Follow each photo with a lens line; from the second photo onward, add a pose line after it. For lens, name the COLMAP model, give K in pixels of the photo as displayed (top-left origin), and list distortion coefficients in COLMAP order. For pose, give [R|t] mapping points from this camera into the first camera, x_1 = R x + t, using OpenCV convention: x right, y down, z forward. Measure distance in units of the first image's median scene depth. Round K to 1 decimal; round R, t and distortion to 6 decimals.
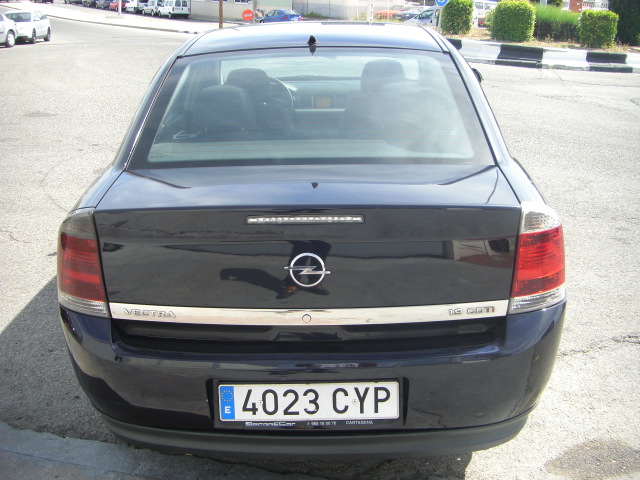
lens RADIAL K [[712.9, 0, 322.0], [0, 712.9, 236.5], [0, 0, 1]] dist [-0.138175, 0.000000]
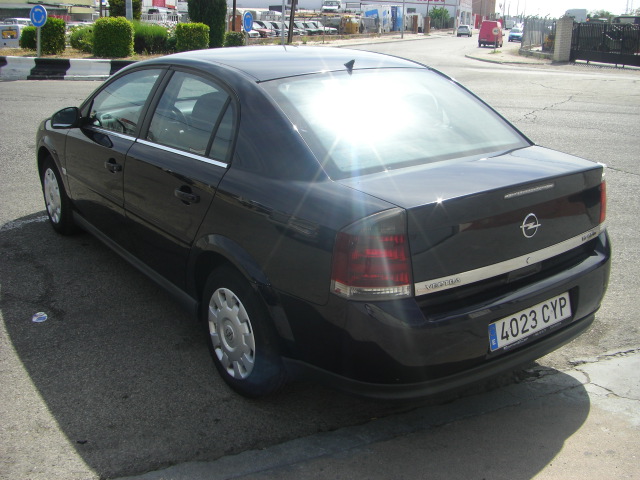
lens RADIAL K [[712.9, 0, 321.6], [0, 712.9, 236.3], [0, 0, 1]] dist [-0.138175, 0.000000]
pose [[0.795568, -0.177492, 0.579282, -1.129320], [0.188017, 0.981249, 0.042438, -0.068236], [-0.575952, 0.075152, 0.814022, 0.087274]]
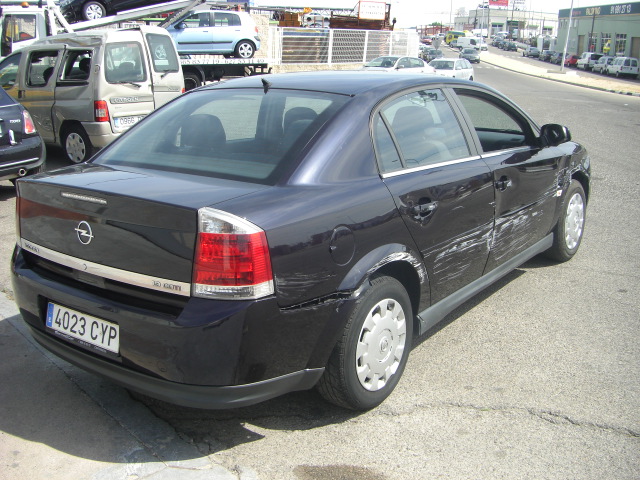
lens RADIAL K [[712.9, 0, 321.1], [0, 712.9, 238.7], [0, 0, 1]] dist [-0.138175, 0.000000]
pose [[0.807588, 0.155588, -0.568853, 1.147689], [-0.195570, 0.980644, -0.009430, -0.021872], [0.556375, 0.118866, 0.822385, 0.081588]]
